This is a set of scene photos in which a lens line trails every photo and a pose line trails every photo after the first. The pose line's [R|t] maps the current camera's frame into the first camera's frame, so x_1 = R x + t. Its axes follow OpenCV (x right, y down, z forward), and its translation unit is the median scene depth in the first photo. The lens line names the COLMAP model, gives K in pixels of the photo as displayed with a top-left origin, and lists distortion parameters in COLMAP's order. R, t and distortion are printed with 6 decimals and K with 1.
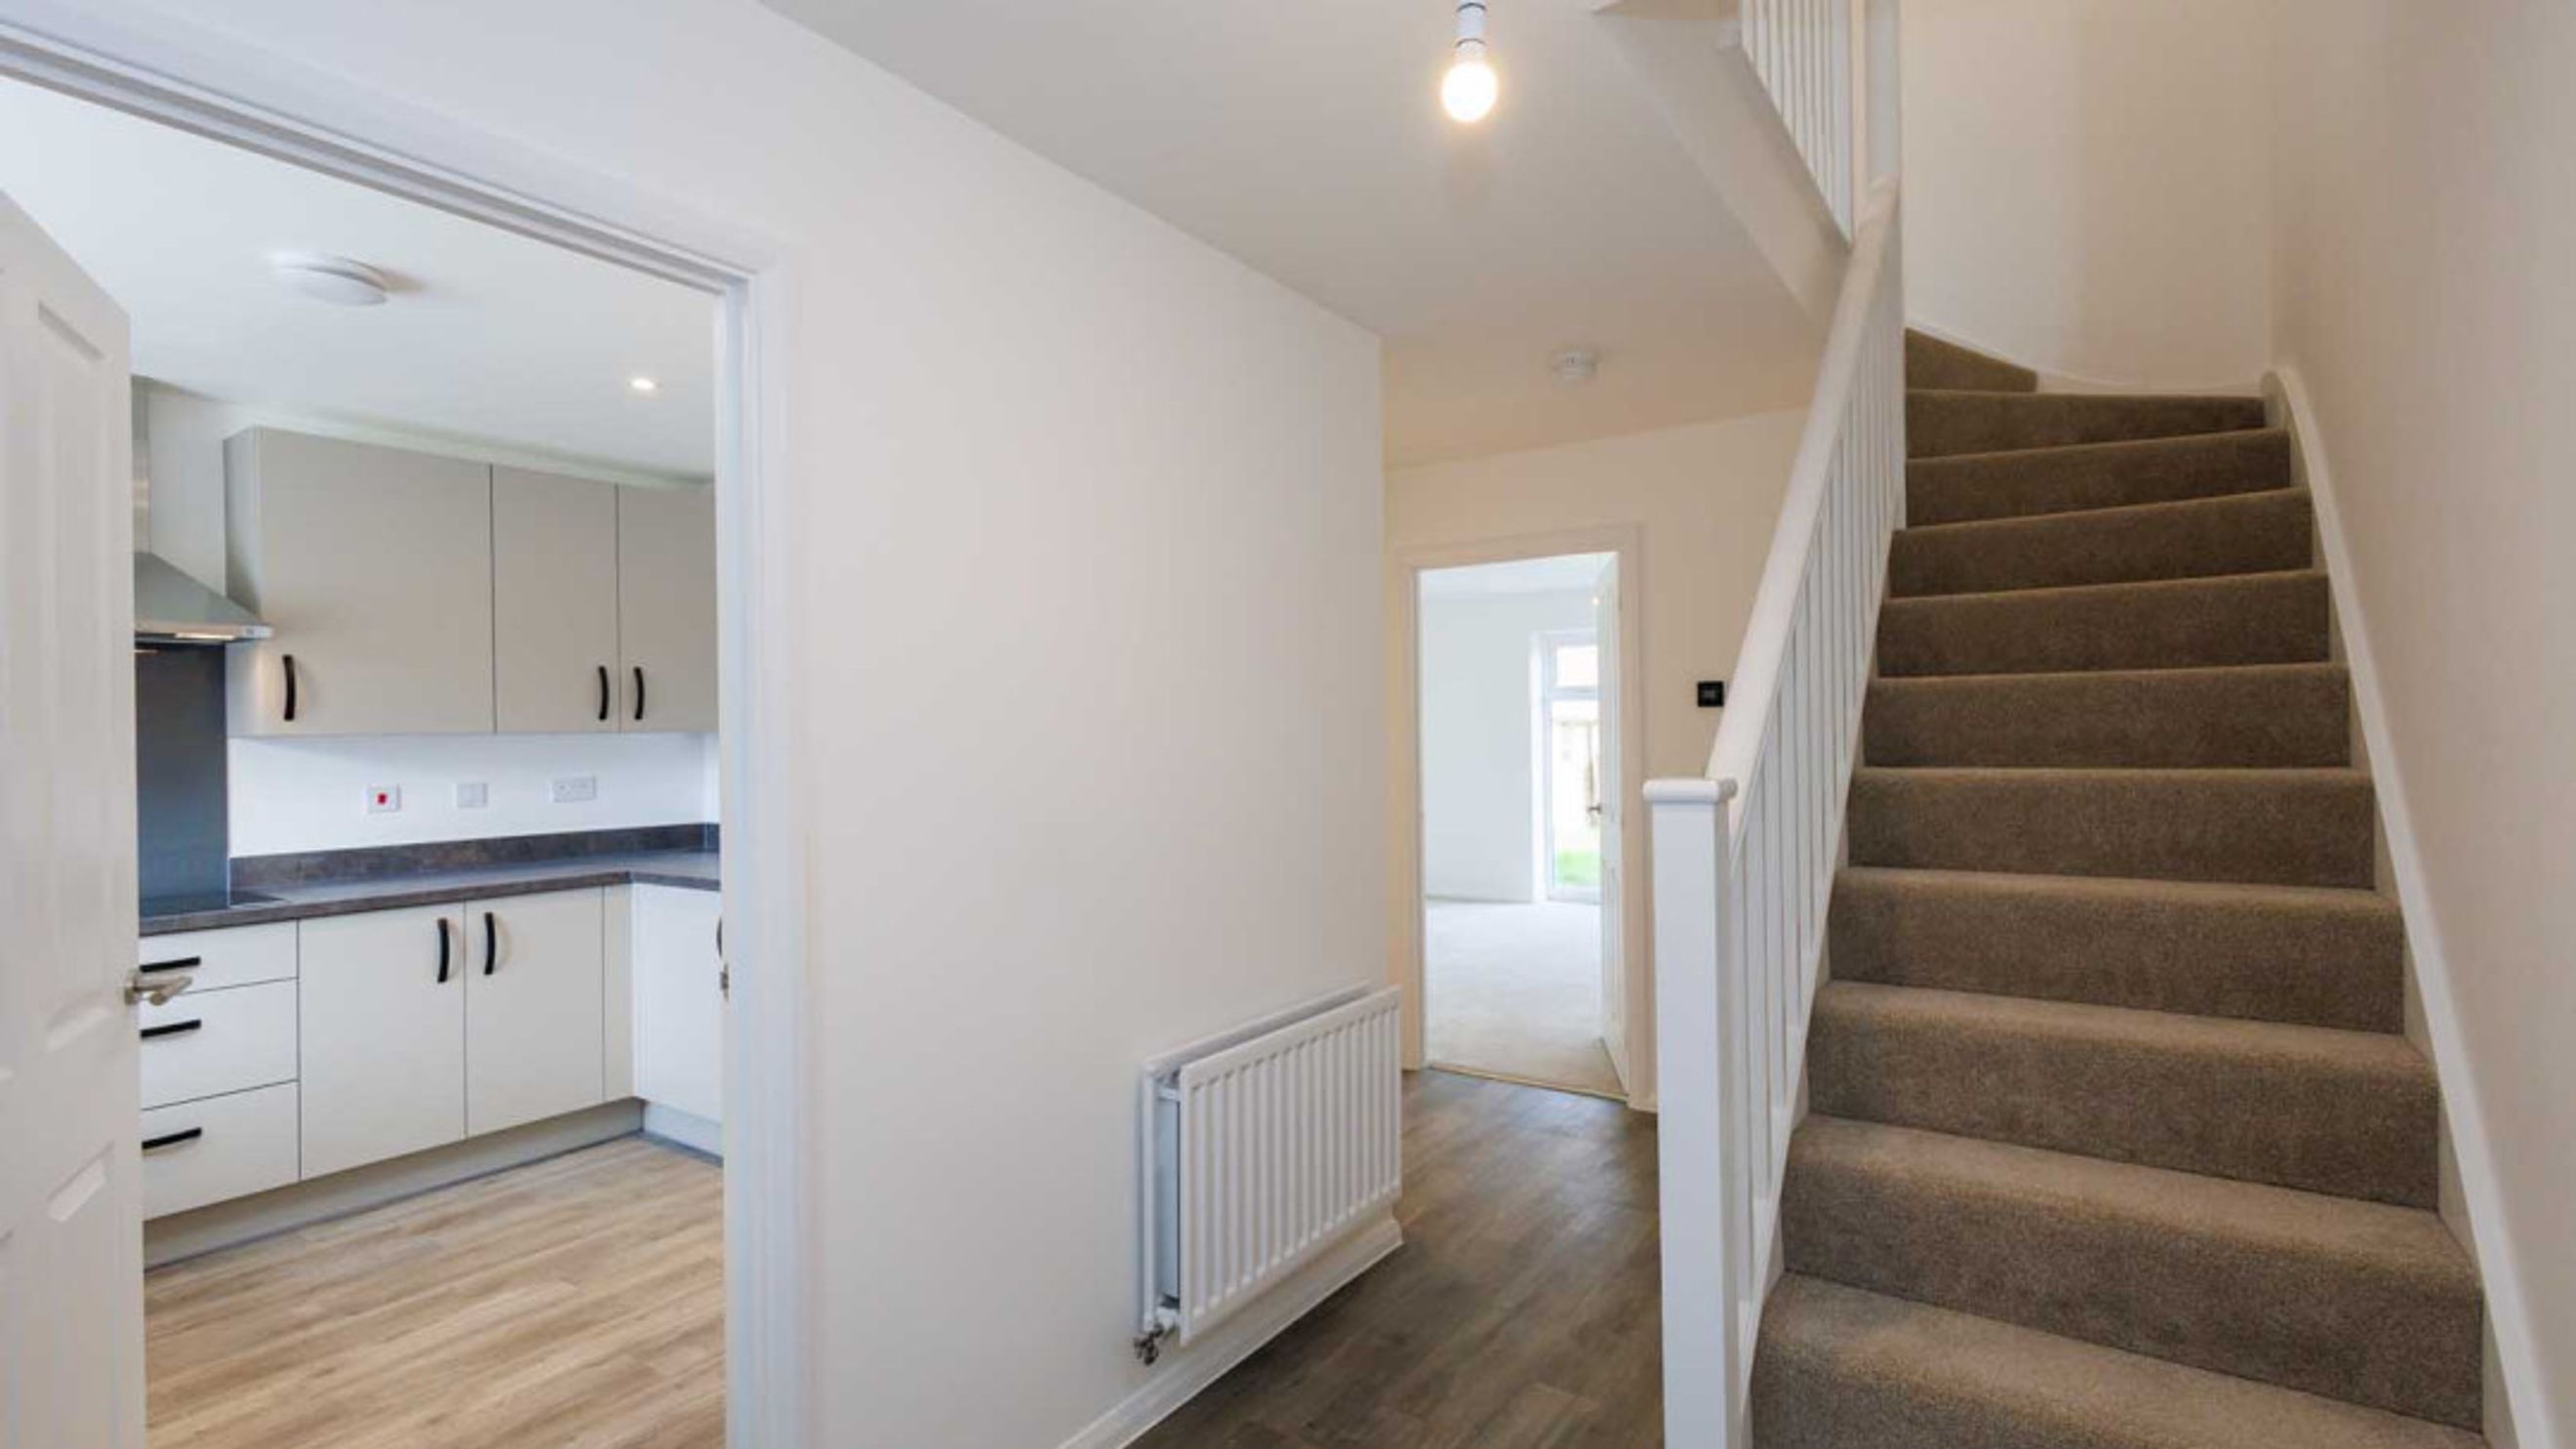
lens RADIAL K [[1172.5, 0, 1289.9], [0, 1172.5, 725.9], [0, 0, 1]] dist [0.000946, -0.000071]
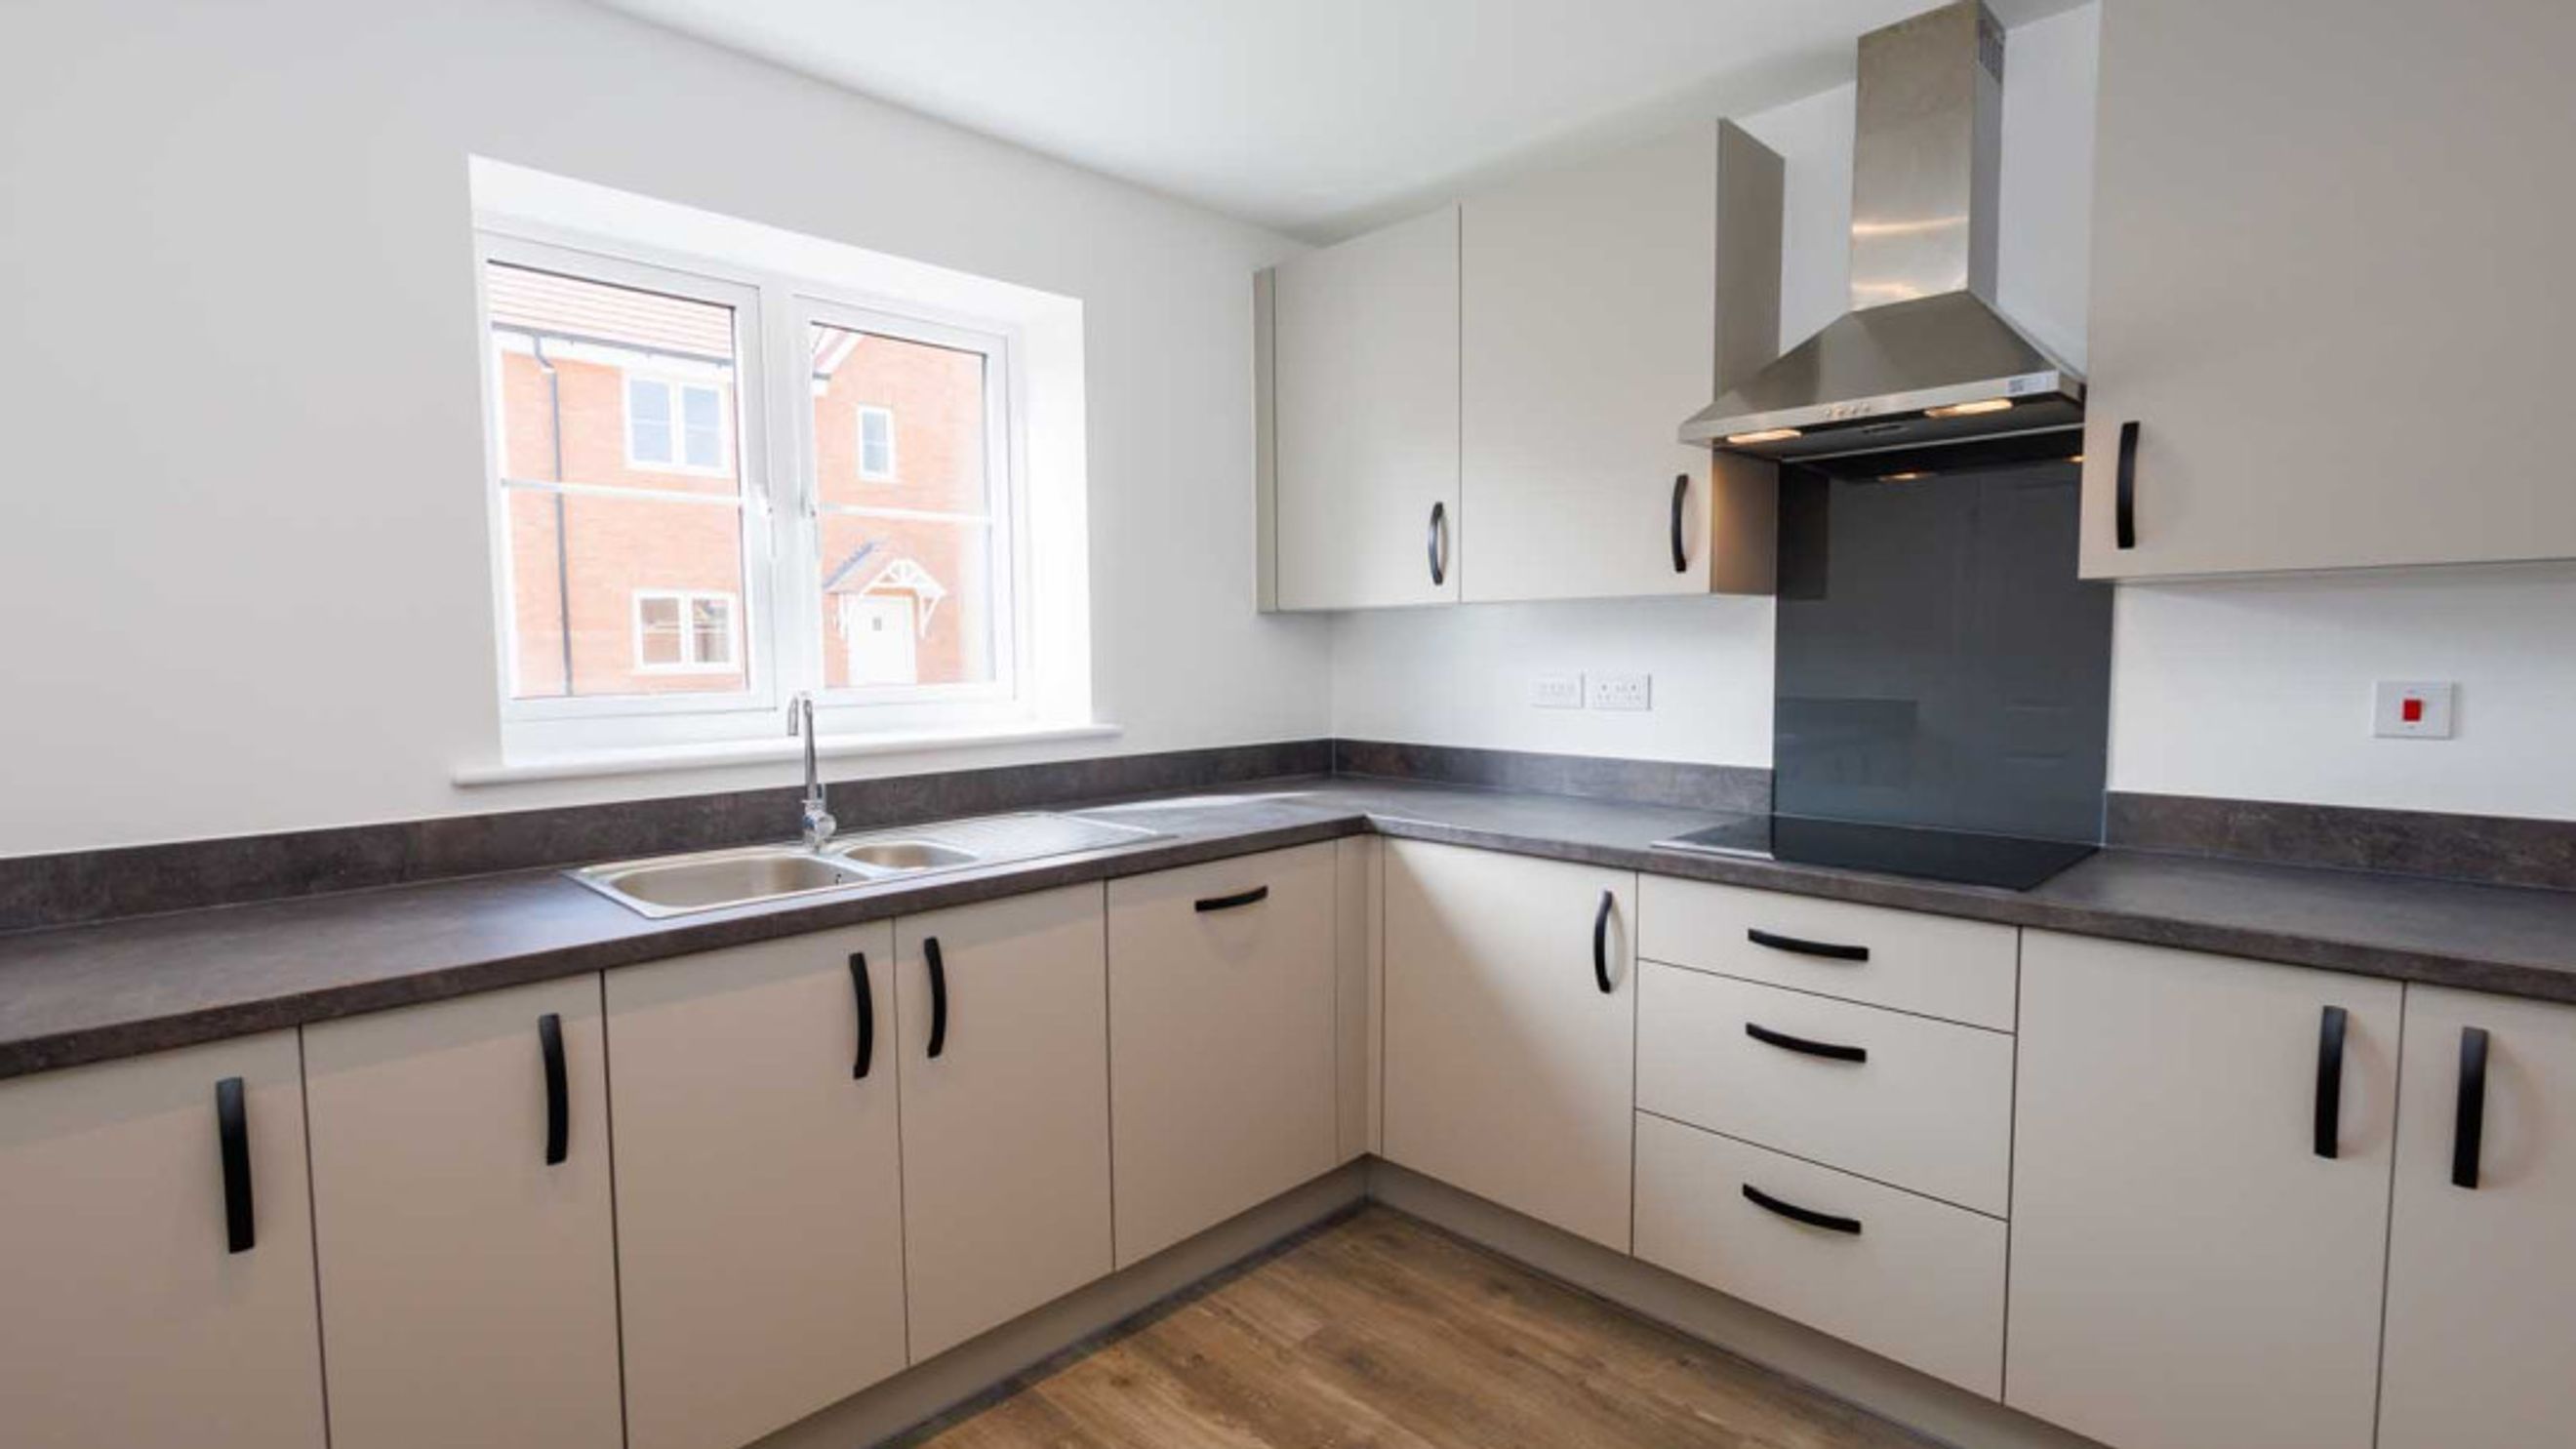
lens RADIAL K [[1172.5, 0, 1289.9], [0, 1172.5, 725.9], [0, 0, 1]] dist [0.000946, -0.000071]
pose [[-0.184792, 0.084877, -0.979106, -0.251775], [0.014987, 0.996391, 0.083547, 0.024432], [0.982663, 0.000765, -0.185397, 0.699391]]
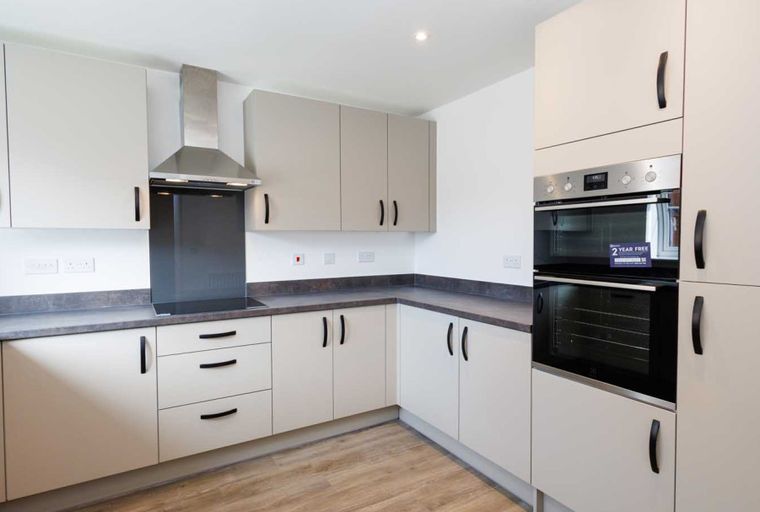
lens RADIAL K [[412.9, 0, 380.0], [0, 412.9, 256.0], [0, 0, 1]] dist [0.000663, -0.000079]
pose [[0.911765, 0.026643, -0.409848, -0.321637], [-0.008753, 0.998928, 0.045465, 0.019001], [0.410620, -0.037866, 0.911020, 0.357912]]
